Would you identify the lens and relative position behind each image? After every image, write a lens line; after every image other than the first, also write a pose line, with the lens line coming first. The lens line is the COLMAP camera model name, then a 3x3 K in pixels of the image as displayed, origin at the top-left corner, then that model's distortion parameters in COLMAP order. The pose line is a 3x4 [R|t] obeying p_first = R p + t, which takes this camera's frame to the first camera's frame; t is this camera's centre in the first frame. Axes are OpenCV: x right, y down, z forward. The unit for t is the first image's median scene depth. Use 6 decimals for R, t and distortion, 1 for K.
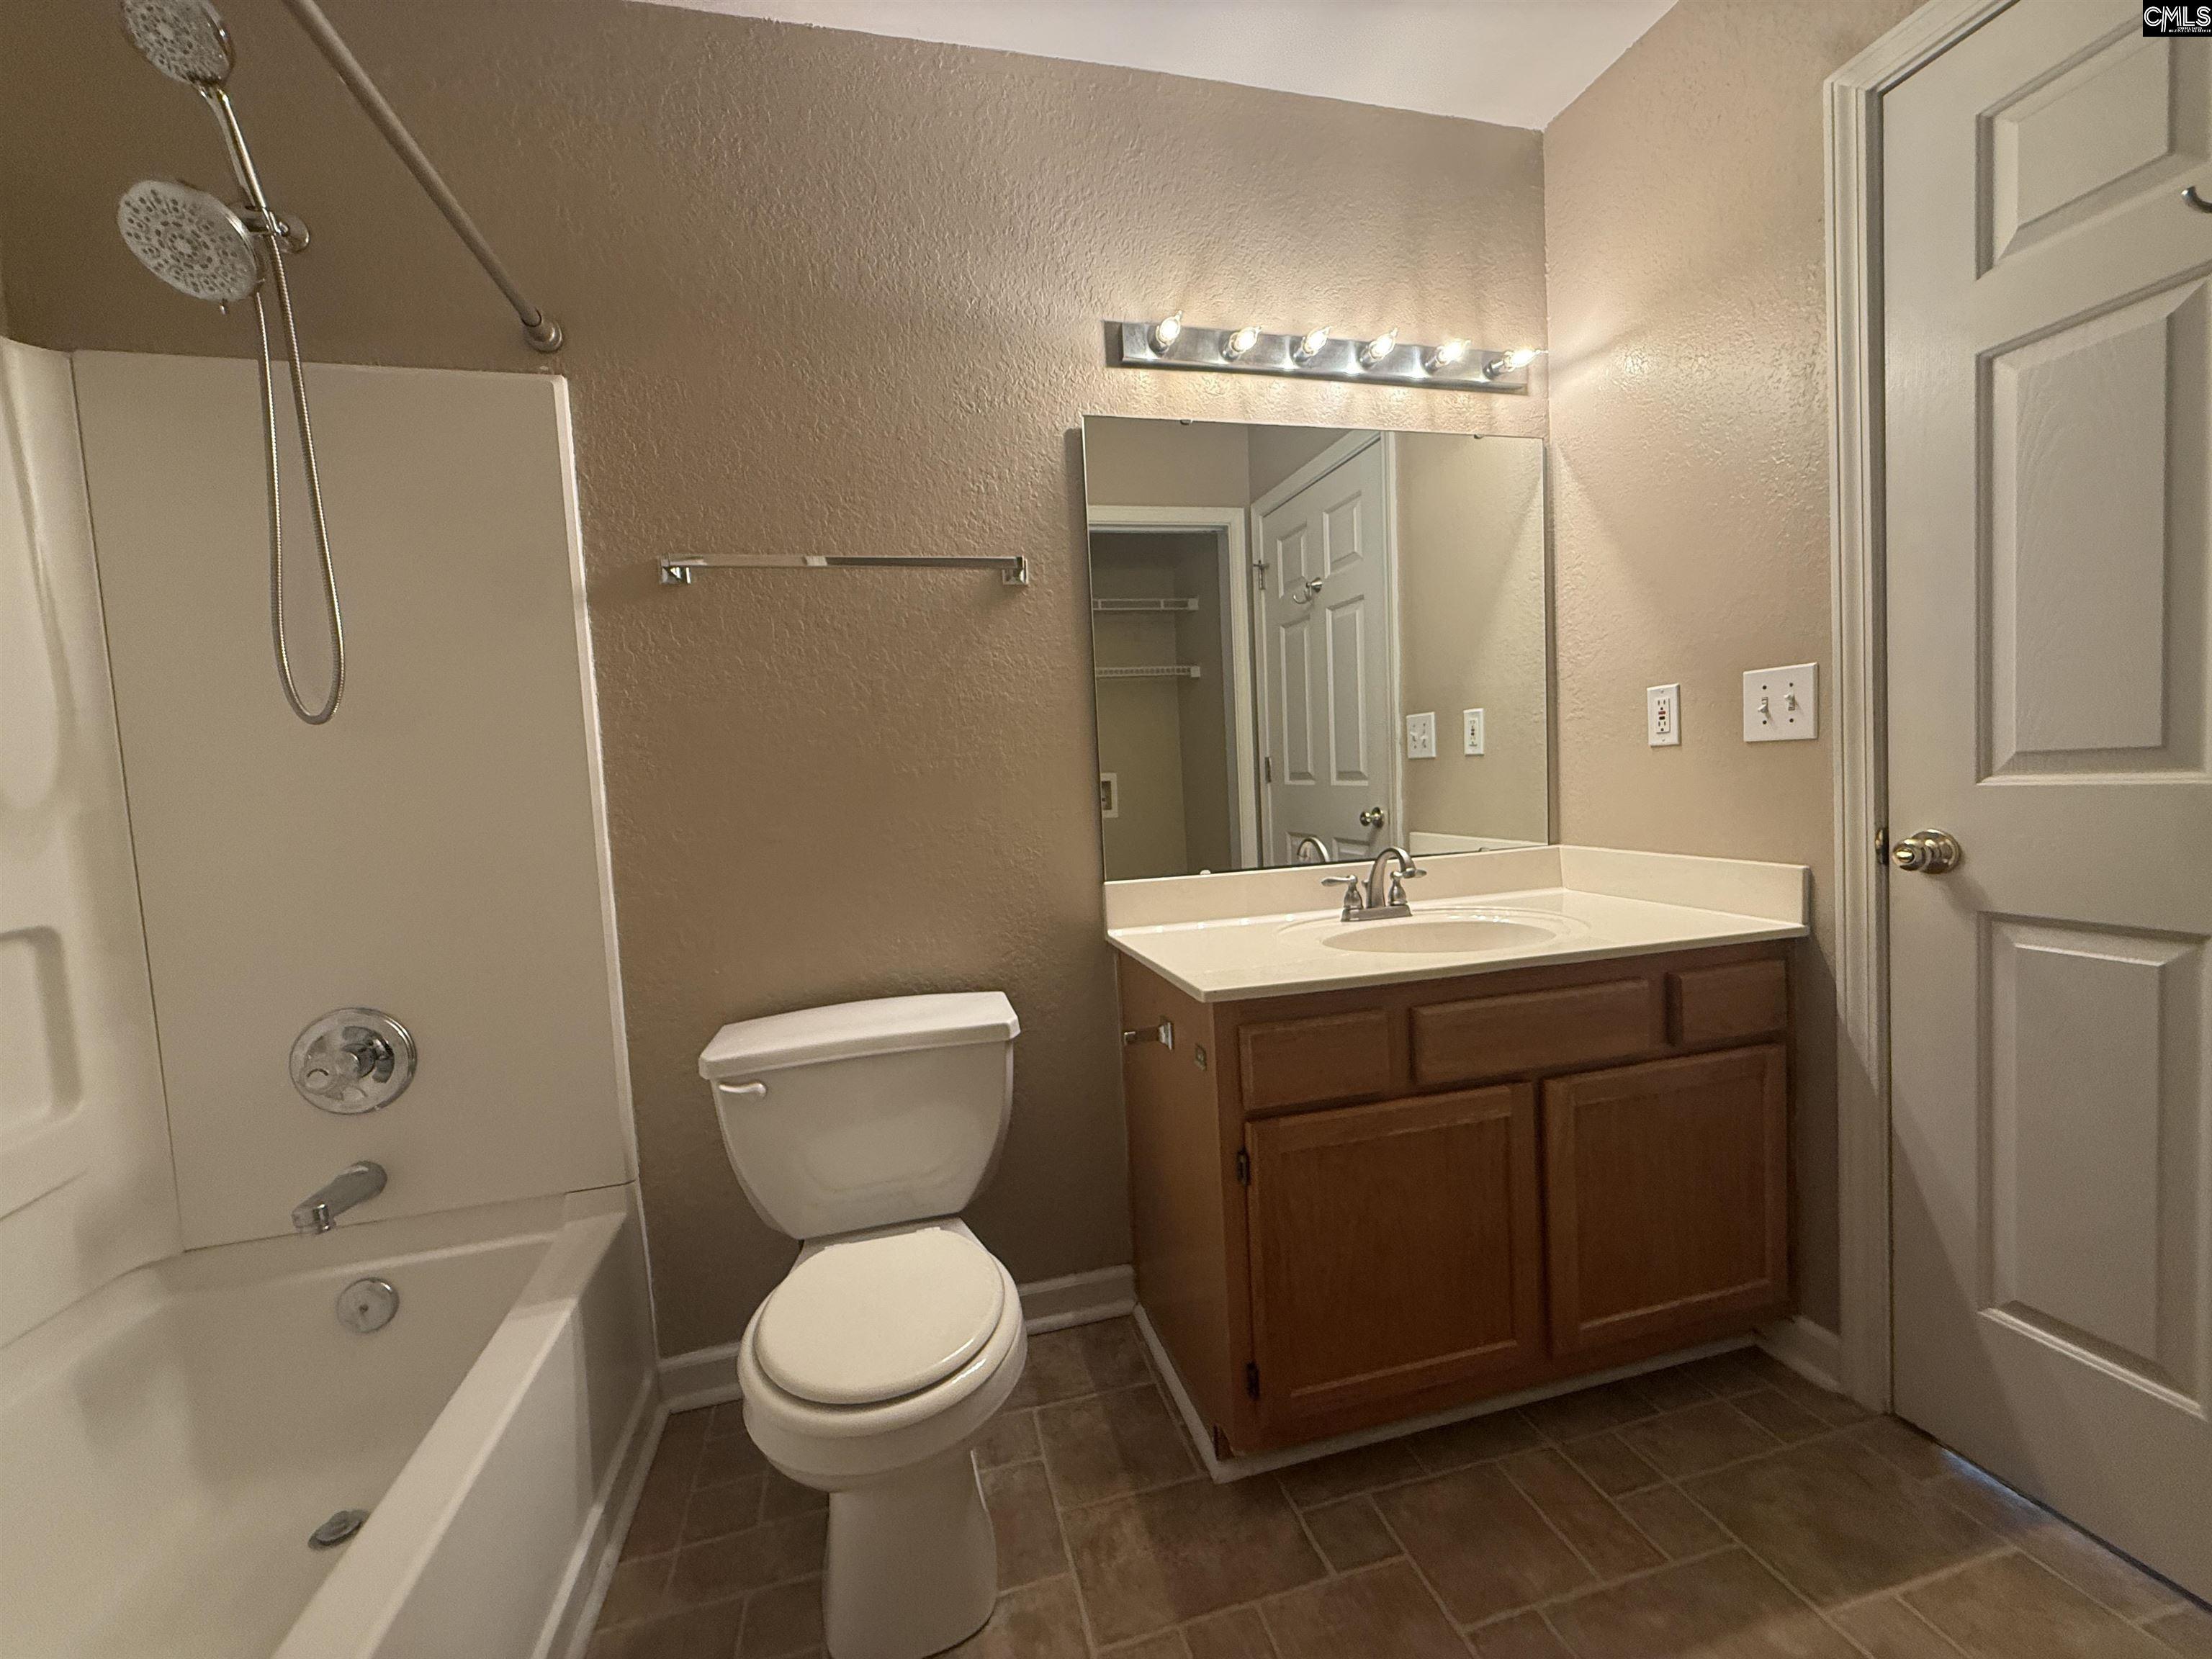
lens RADIAL K [[881.5, 0, 1099.2], [0, 881.5, 830.7], [0, 0, 1]] dist [0.000639, -0.000114]
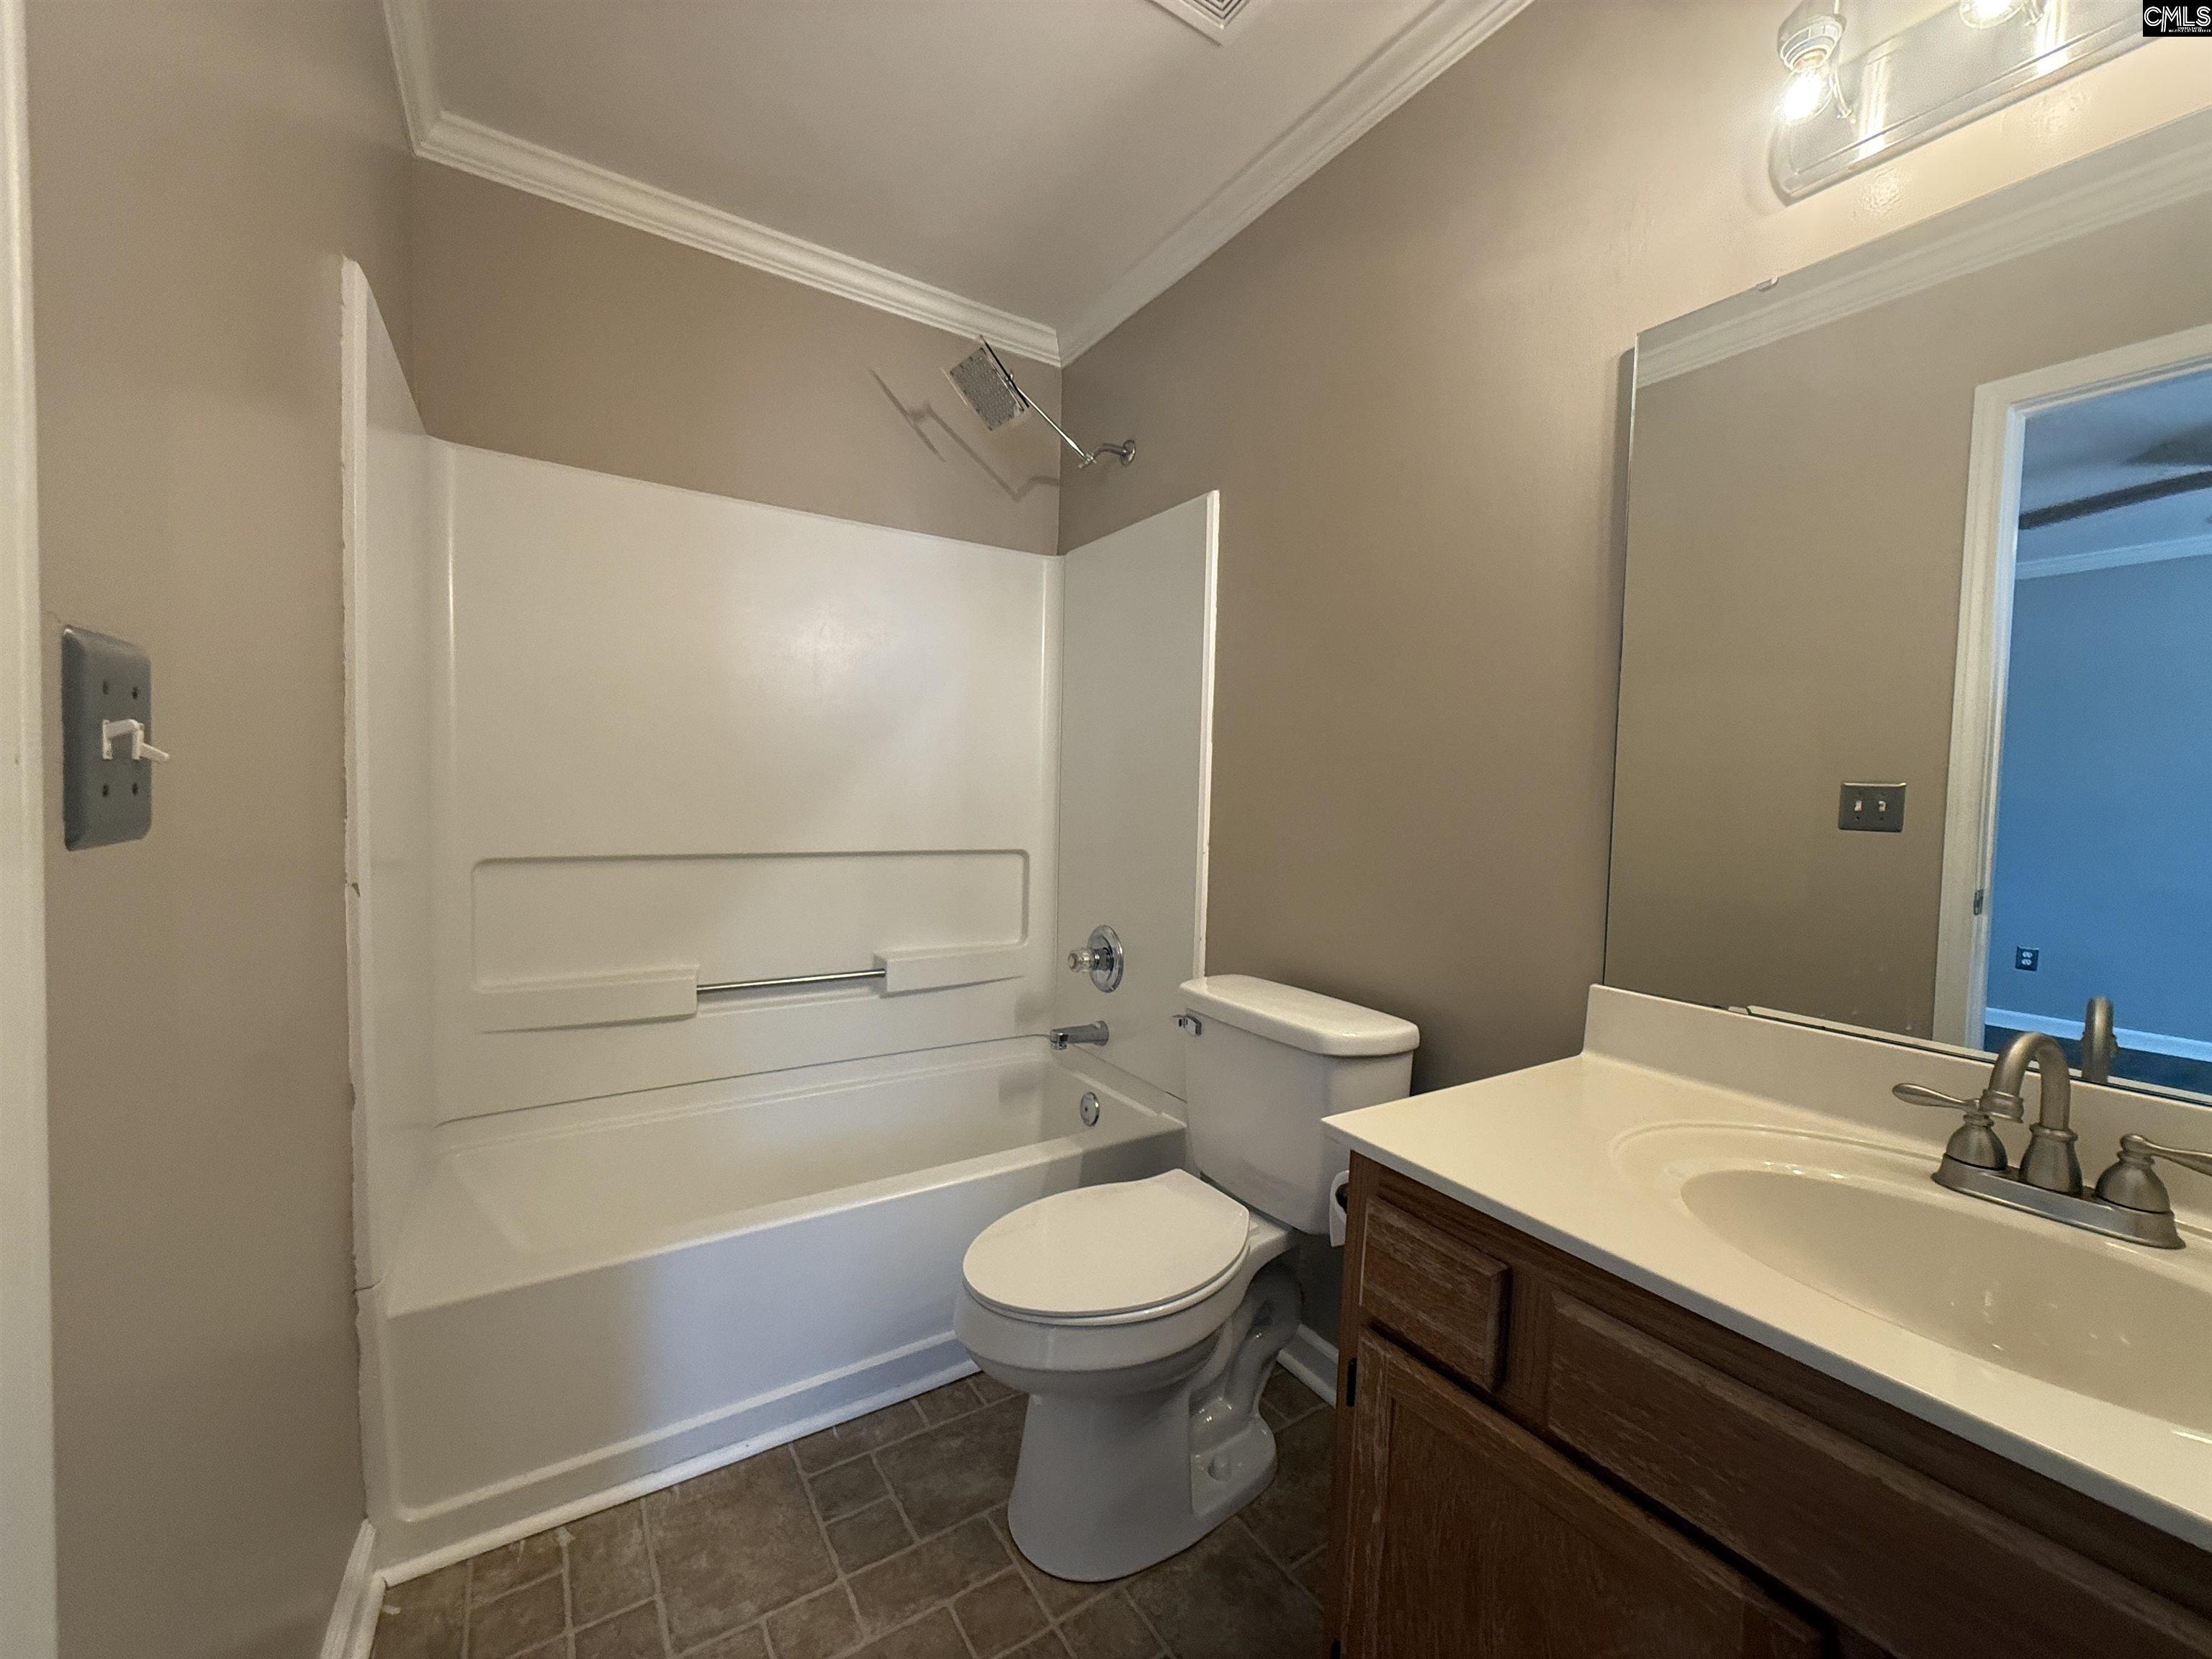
lens RADIAL K [[879.1, 0, 1128.7], [0, 879.1, 837.0], [0, 0, 1]] dist [-0.008163, 0.000206]
pose [[0.322790, 0.110854, -0.939956, 0.656047], [-0.105843, 0.991116, 0.080540, -0.091524], [0.940534, 0.073491, 0.331655, 0.479995]]
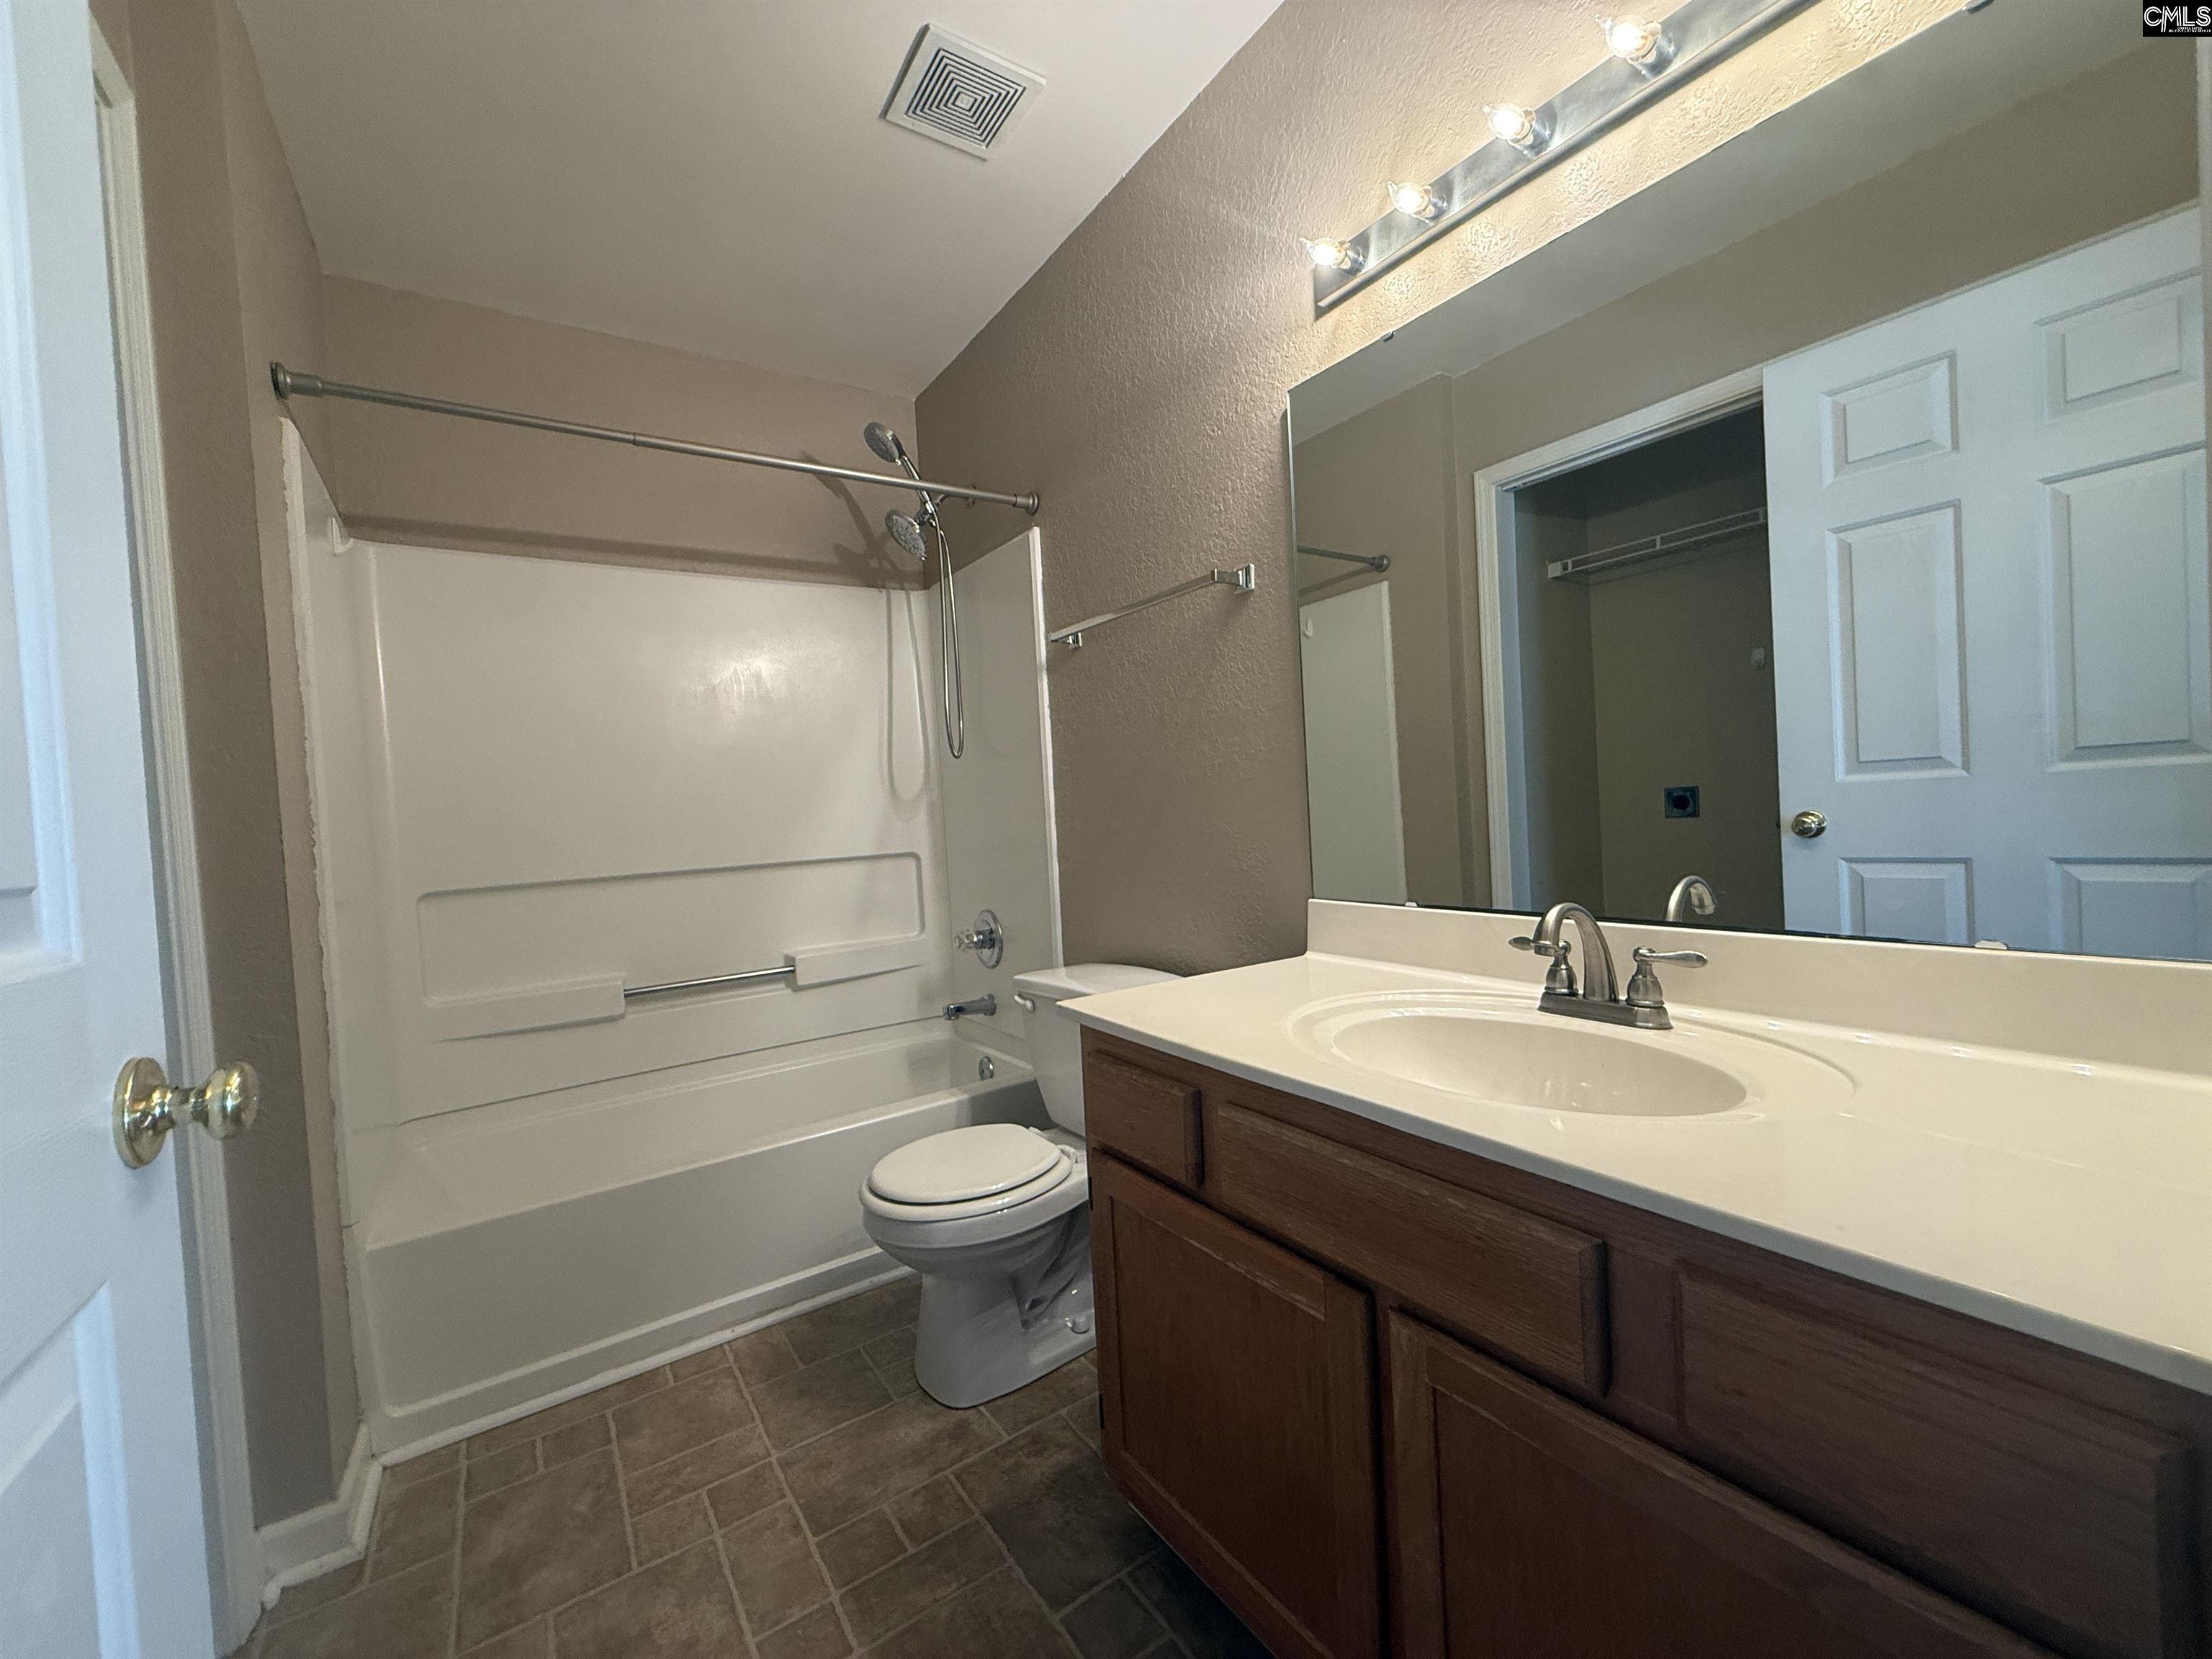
lens RADIAL K [[881.5, 0, 1099.2], [0, 881.5, 830.7], [0, 0, 1]] dist [0.000639, -0.000114]
pose [[0.344525, 0.059186, -0.936909, 0.928088], [-0.018680, 0.998245, 0.056192, -0.069779], [0.938591, -0.001859, 0.345027, 0.570930]]
